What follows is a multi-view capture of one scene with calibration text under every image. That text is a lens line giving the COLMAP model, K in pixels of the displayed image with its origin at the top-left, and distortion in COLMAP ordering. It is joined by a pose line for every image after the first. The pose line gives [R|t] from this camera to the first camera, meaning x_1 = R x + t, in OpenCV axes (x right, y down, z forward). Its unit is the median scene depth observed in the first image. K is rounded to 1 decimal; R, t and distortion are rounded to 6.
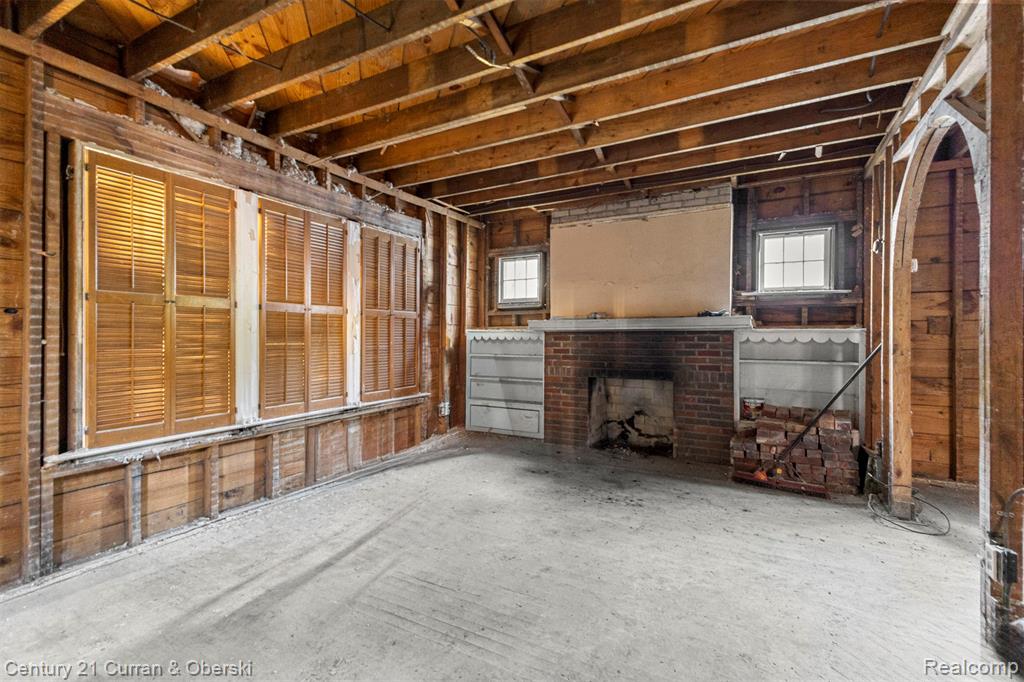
lens RADIAL K [[450.7, 0, 514.8], [0, 450.7, 340.1], [0, 0, 1]] dist [0.069207, -0.009622]
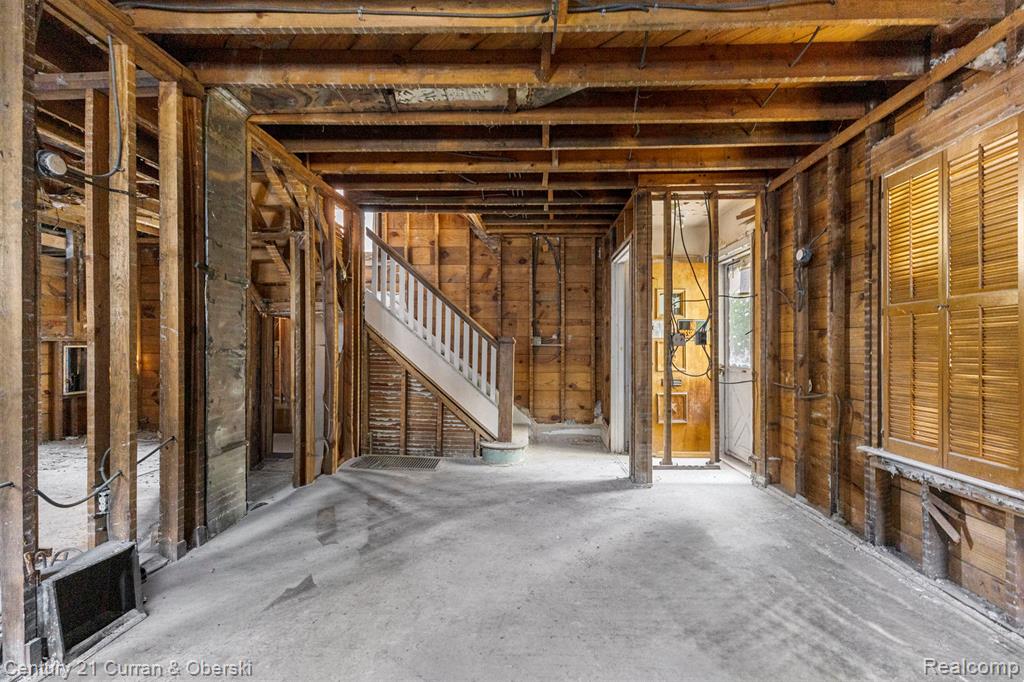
lens RADIAL K [[450.7, 0, 514.8], [0, 450.7, 340.1], [0, 0, 1]] dist [0.069207, -0.009622]
pose [[-0.893952, -0.010148, -0.448048, 0.361129], [-0.006196, 0.999928, -0.010287, -0.010298], [0.448120, -0.006420, -0.893951, 1.617402]]
